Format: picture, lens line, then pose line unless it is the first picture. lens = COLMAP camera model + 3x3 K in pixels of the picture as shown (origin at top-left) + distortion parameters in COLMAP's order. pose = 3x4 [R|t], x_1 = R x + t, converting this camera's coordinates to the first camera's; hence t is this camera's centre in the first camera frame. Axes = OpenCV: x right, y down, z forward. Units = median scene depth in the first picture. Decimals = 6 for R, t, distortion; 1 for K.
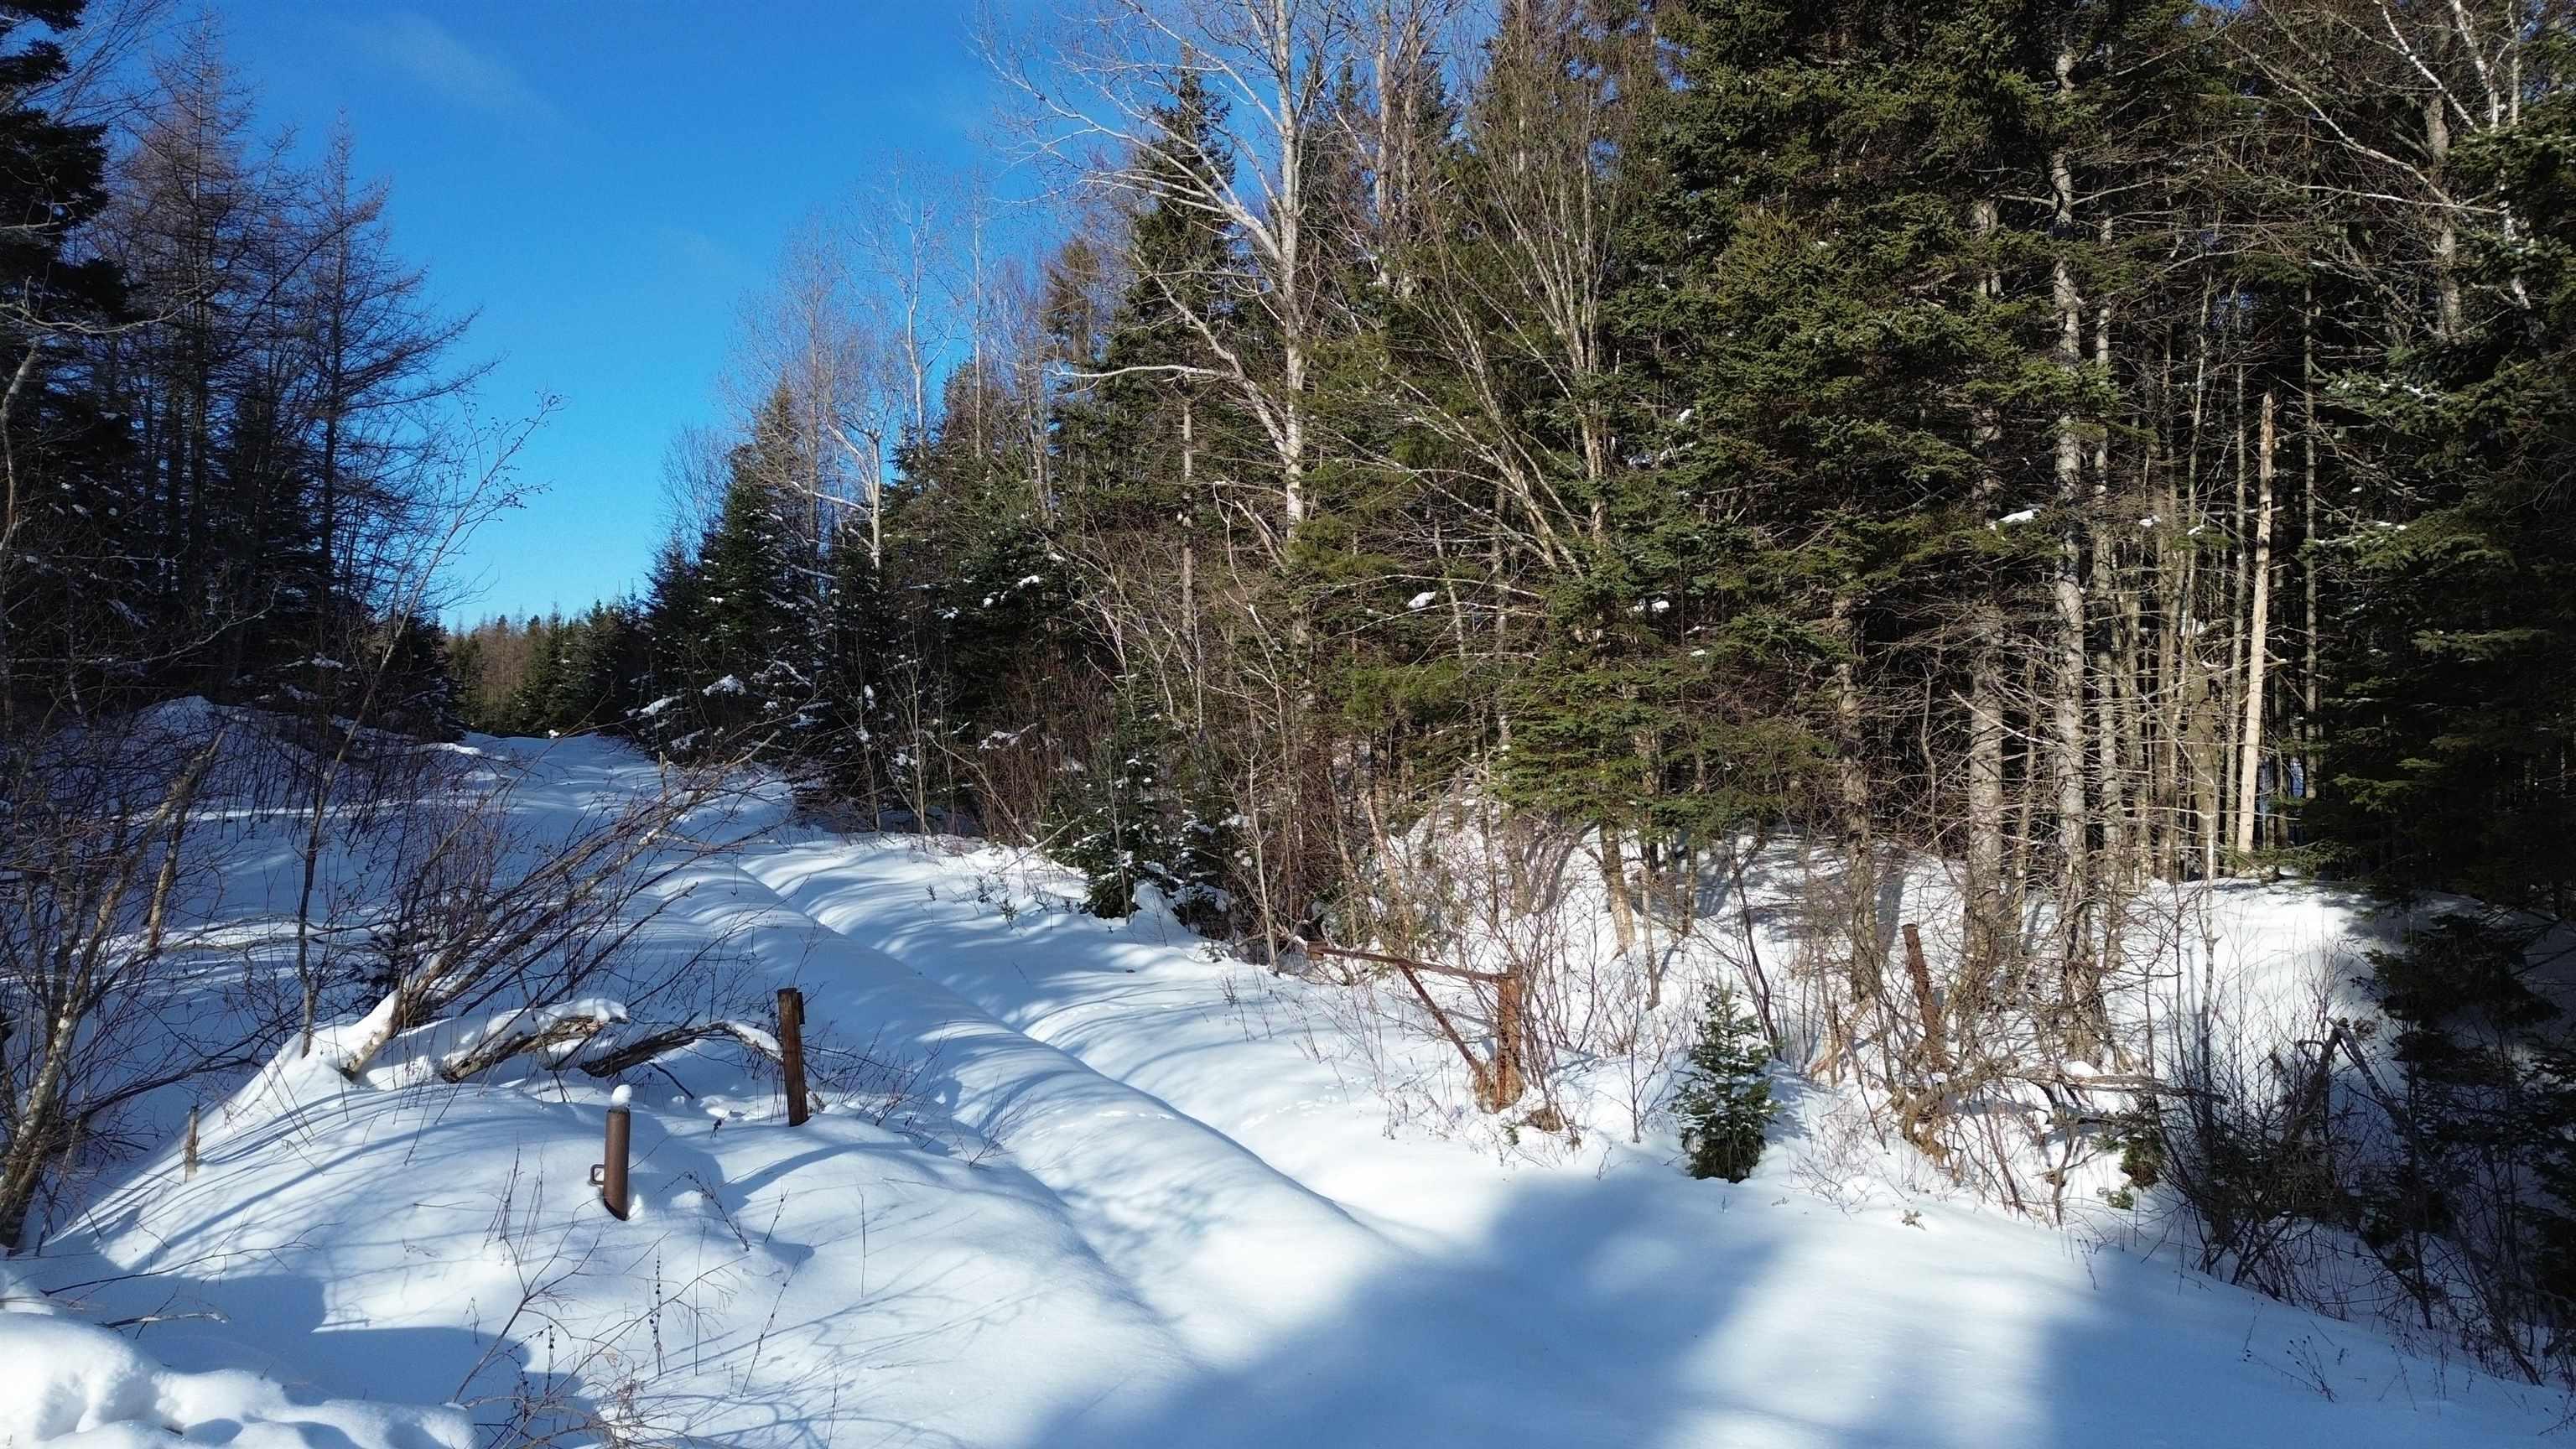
lens RADIAL K [[1786.5, 0, 1287.5], [0, 1786.5, 720.7], [0, 0, 1]] dist [0.052360, -0.049017]
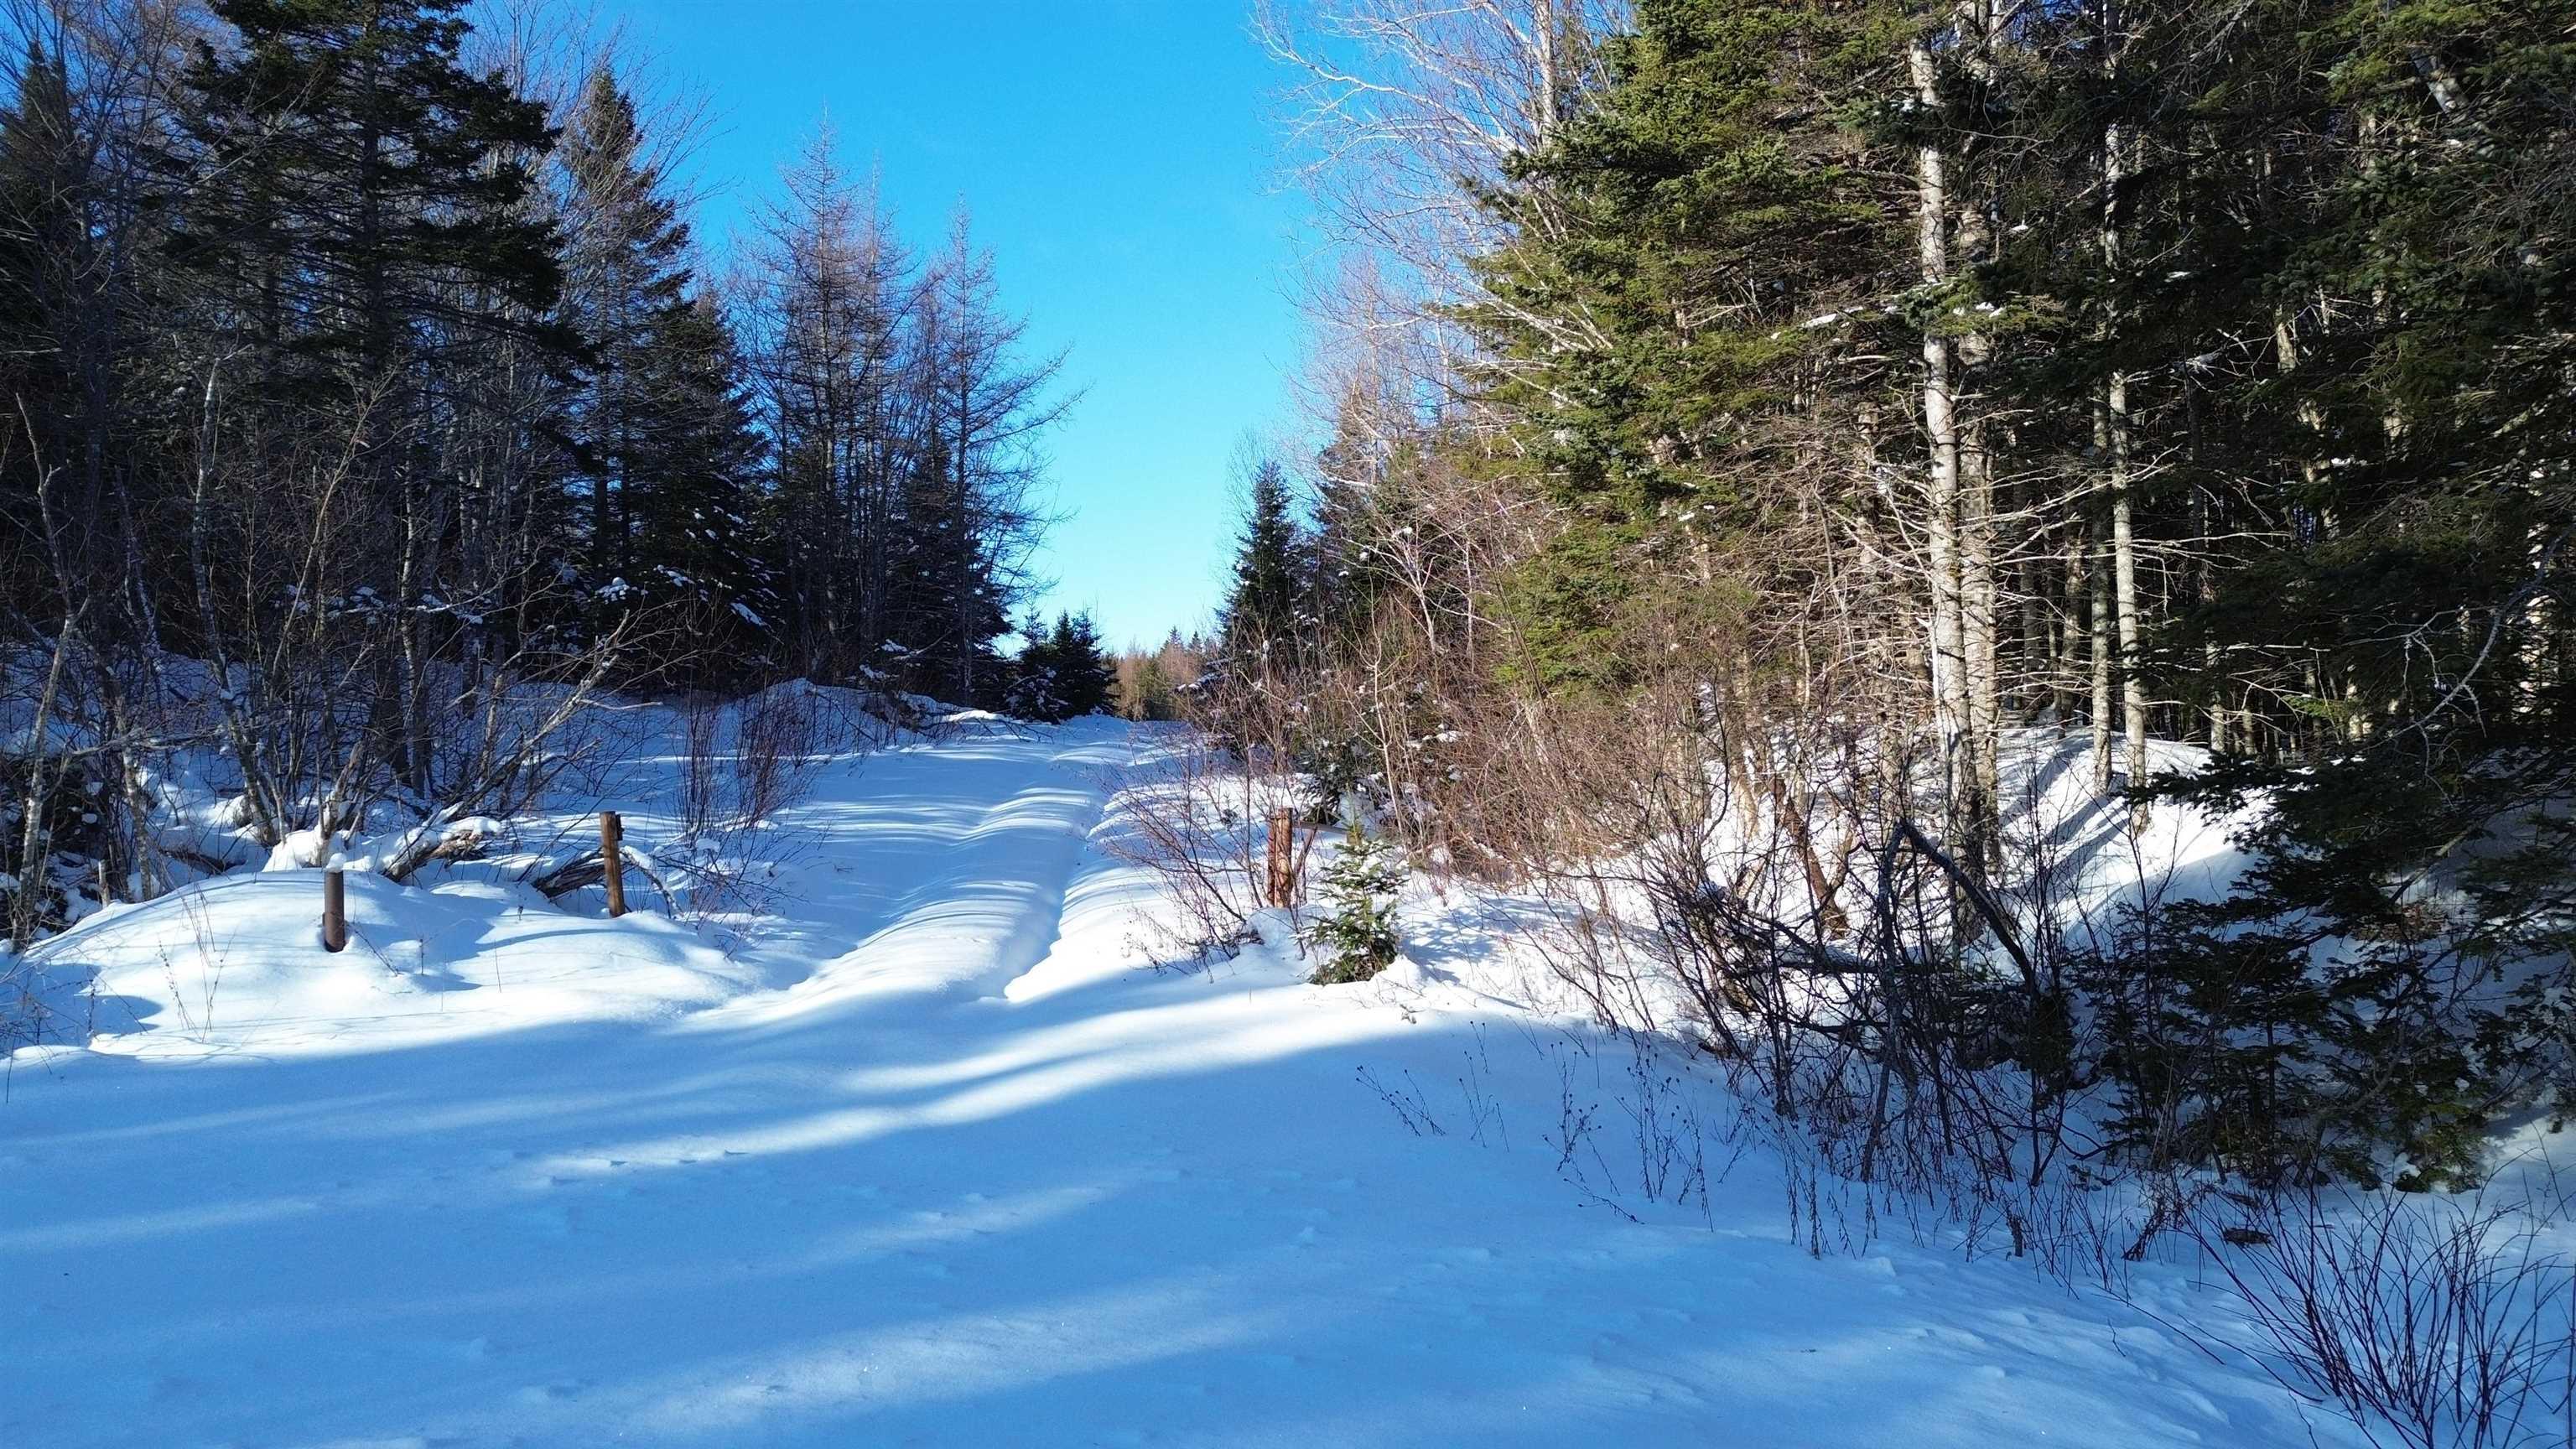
lens RADIAL K [[1786.5, 0, 1287.5], [0, 1786.5, 720.7], [0, 0, 1]] dist [0.052360, -0.049017]
pose [[0.908400, -0.033922, -0.416725, 0.153119], [0.033865, 0.999398, -0.007531, 0.025273], [0.416729, -0.007271, 0.909001, 0.014301]]
